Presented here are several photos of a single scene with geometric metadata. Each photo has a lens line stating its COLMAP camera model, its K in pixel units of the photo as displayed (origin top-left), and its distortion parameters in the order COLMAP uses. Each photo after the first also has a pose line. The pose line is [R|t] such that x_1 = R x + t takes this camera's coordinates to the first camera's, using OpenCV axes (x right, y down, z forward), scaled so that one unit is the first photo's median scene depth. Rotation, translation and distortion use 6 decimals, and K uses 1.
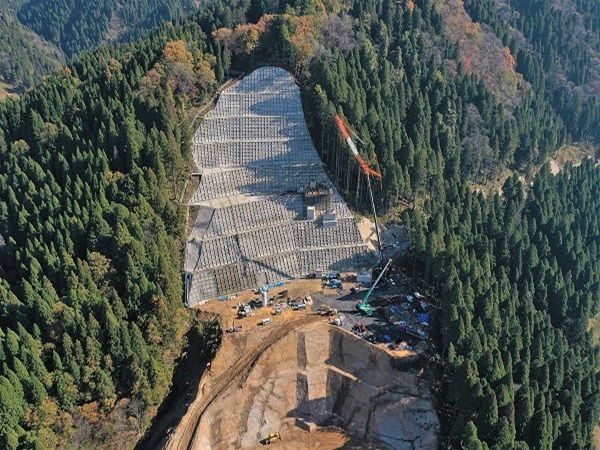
lens RADIAL K [[552.3, 0, 298.6], [0, 552.3, 221.6], [0, 0, 1]] dist [-0.016685, 0.015259]
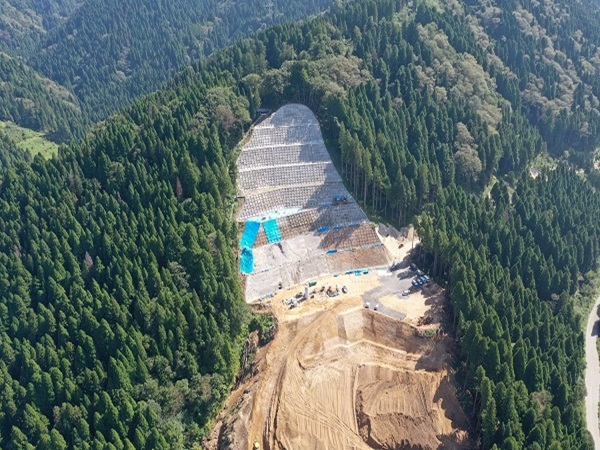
lens RADIAL K [[552.3, 0, 296.7], [0, 552.3, 237.9], [0, 0, 1]] dist [-0.016685, 0.015259]
pose [[0.997843, -0.064486, 0.012265, -0.082539], [0.064598, 0.997871, -0.008945, 0.023713], [-0.011662, 0.009718, 0.999885, -0.214569]]
